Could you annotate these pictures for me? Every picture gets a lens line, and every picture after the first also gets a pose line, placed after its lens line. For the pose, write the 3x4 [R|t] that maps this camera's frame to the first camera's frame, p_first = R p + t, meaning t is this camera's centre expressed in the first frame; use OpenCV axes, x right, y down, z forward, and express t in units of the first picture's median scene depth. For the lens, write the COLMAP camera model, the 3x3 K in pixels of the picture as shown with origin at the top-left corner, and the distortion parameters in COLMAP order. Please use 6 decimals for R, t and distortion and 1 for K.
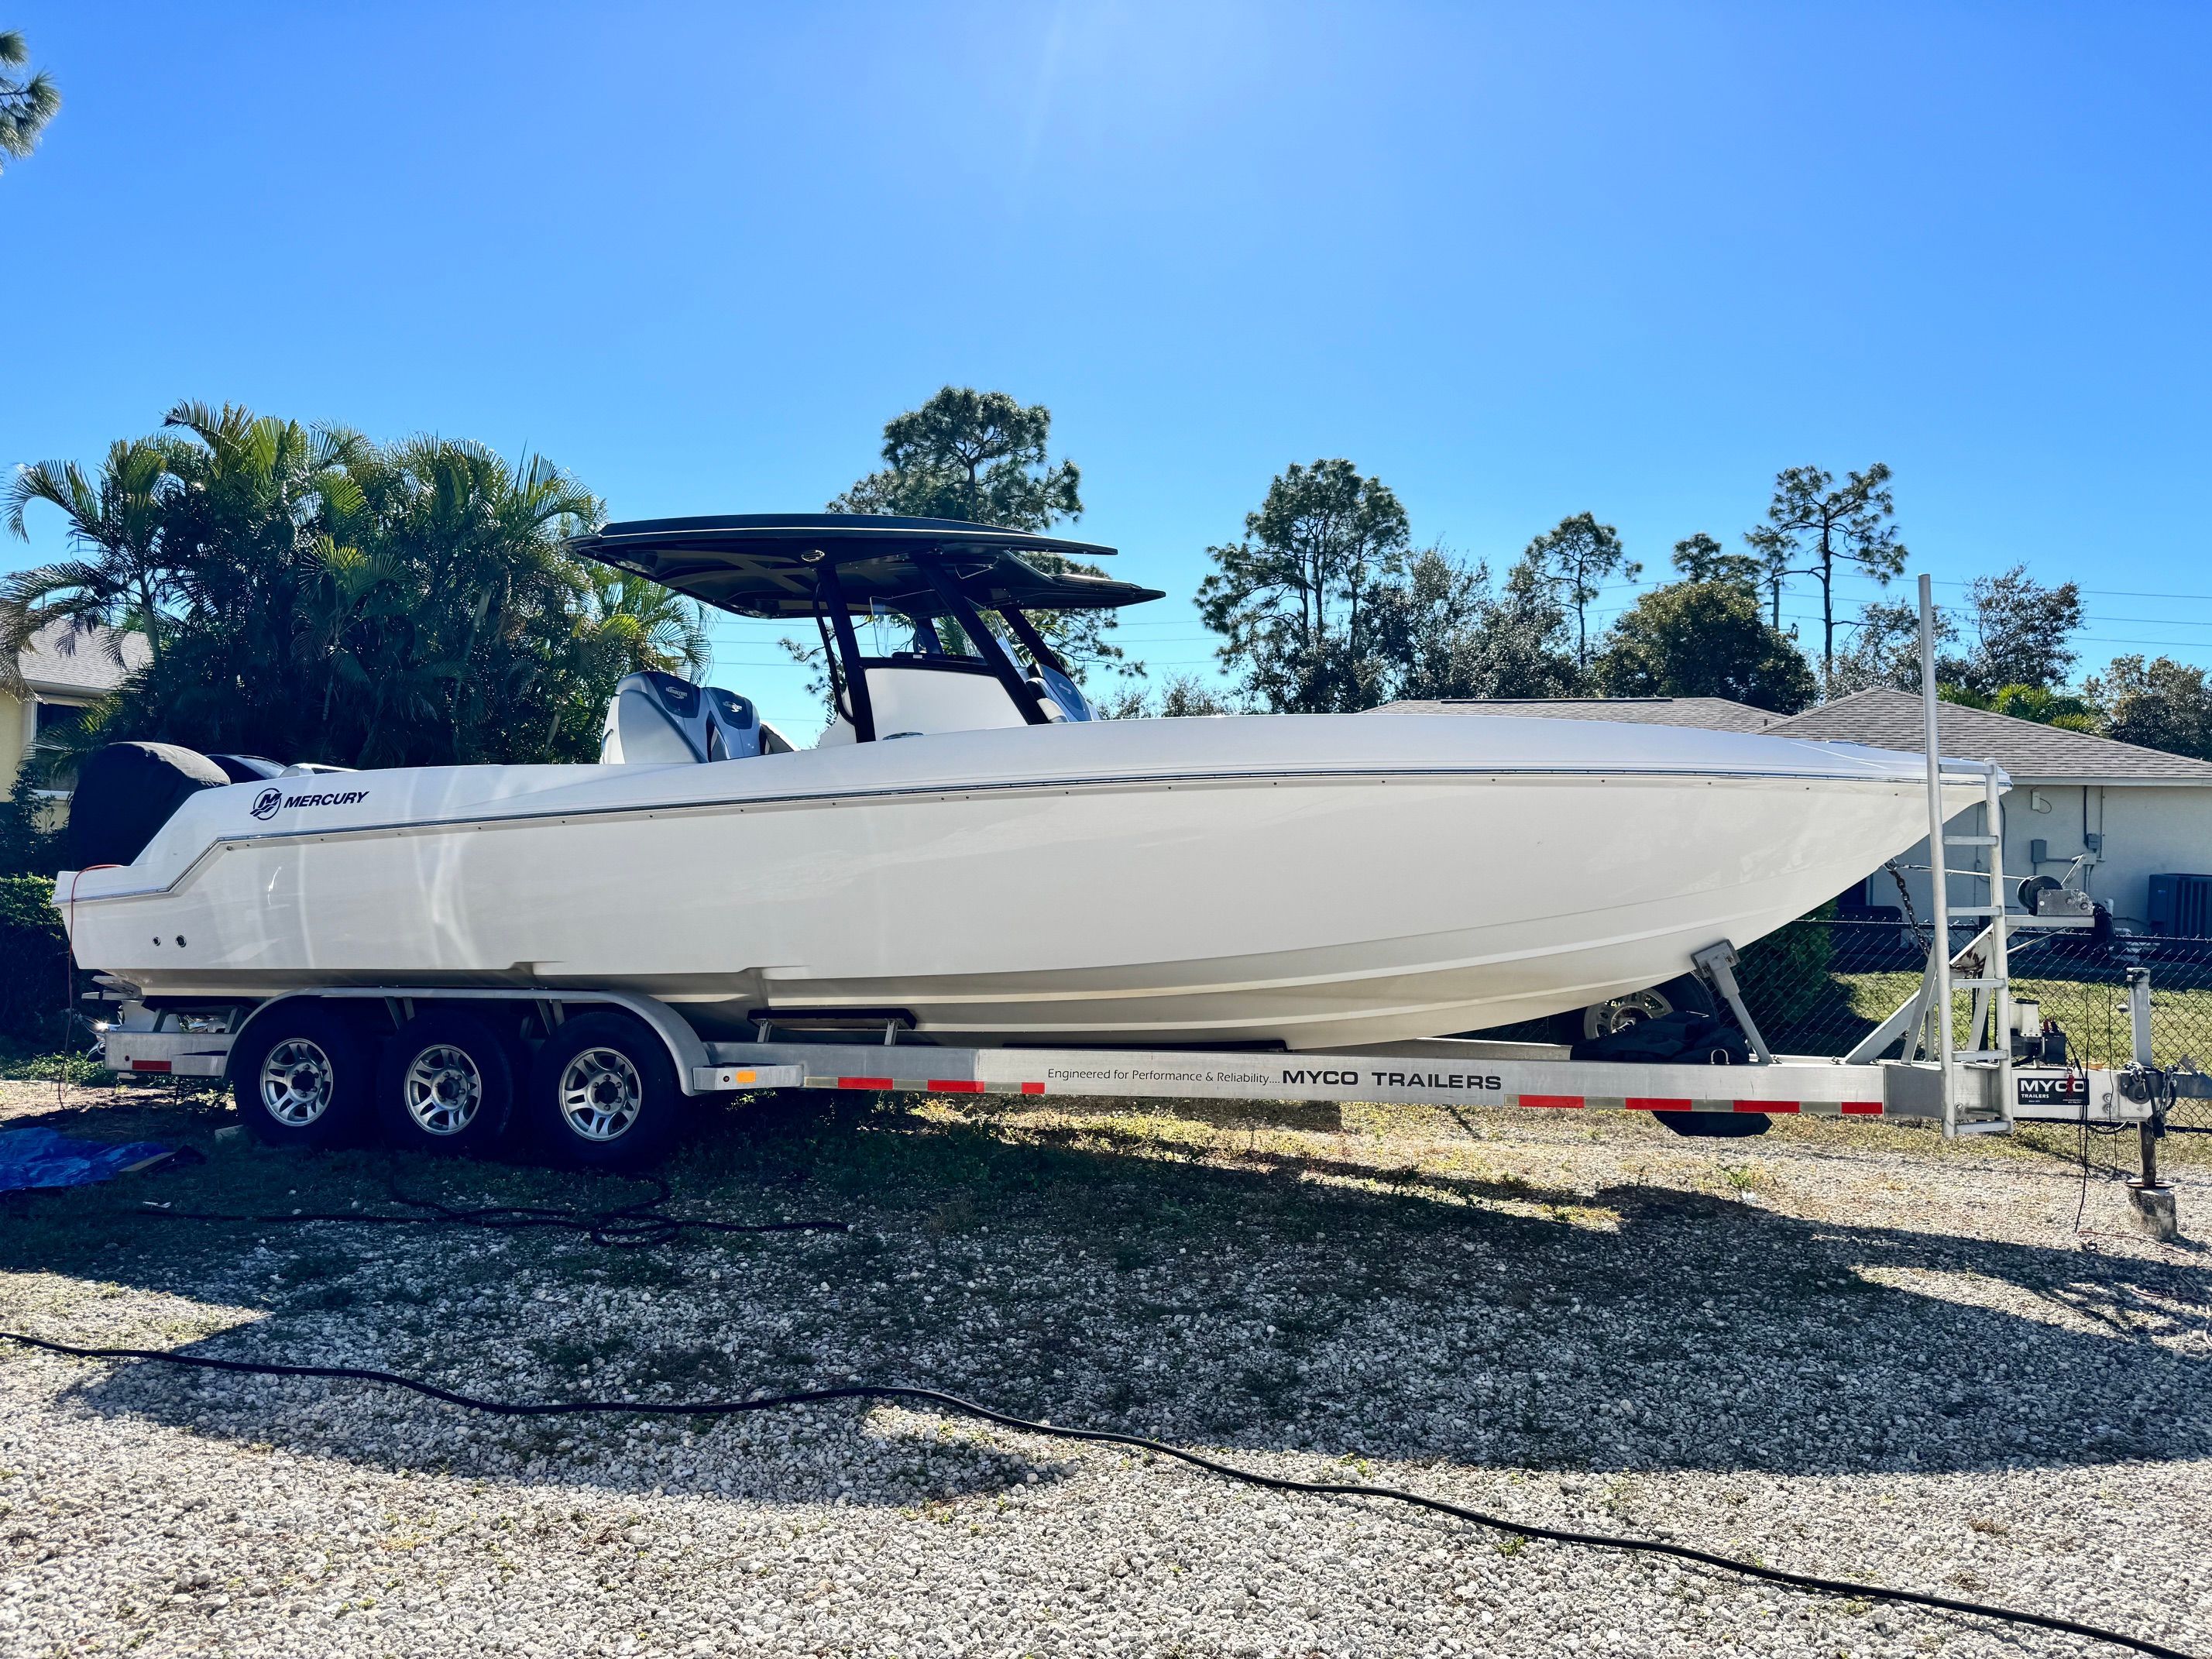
lens RADIAL K [[1523.2, 0, 1062.9], [0, 1523.2, 787.0], [0, 0, 1]] dist [0.111238, -0.140068]
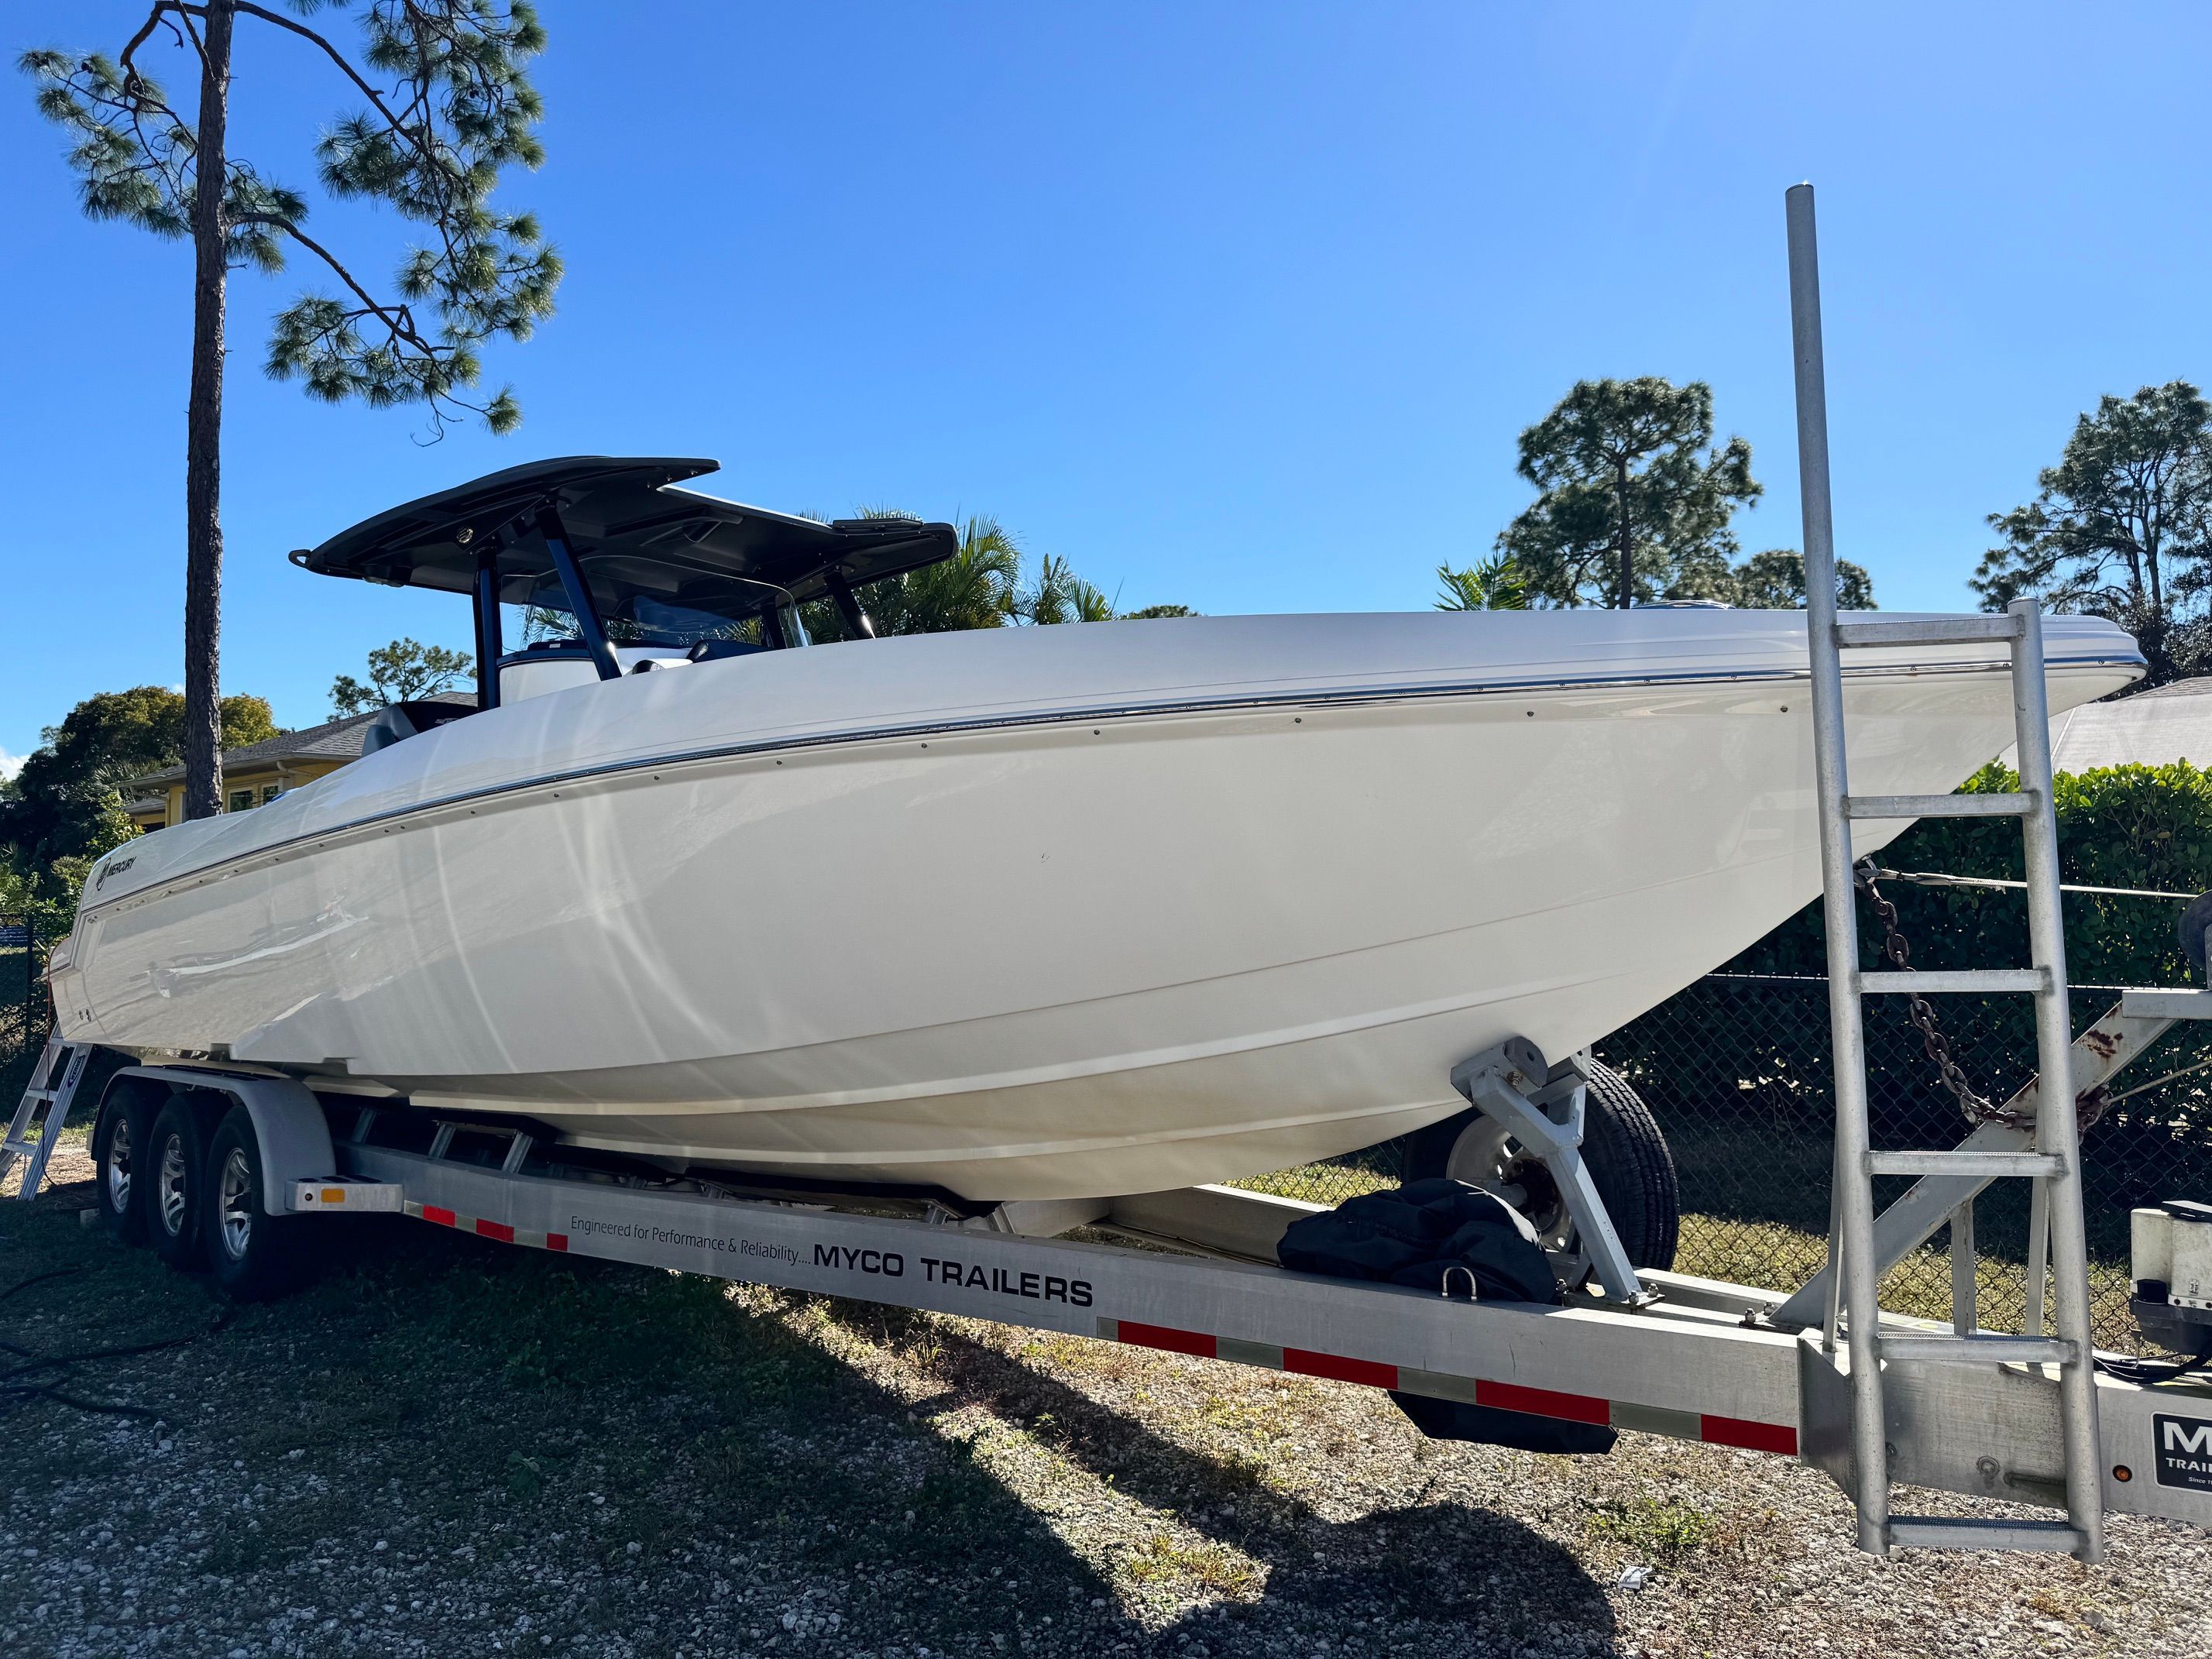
lens RADIAL K [[1523.2, 0, 1062.9], [0, 1523.2, 787.0], [0, 0, 1]] dist [0.111238, -0.140068]
pose [[0.875624, -0.064458, -0.478674, 0.074972], [0.046451, 0.997699, -0.049378, 0.005031], [0.480755, 0.021002, 0.876603, 0.068994]]
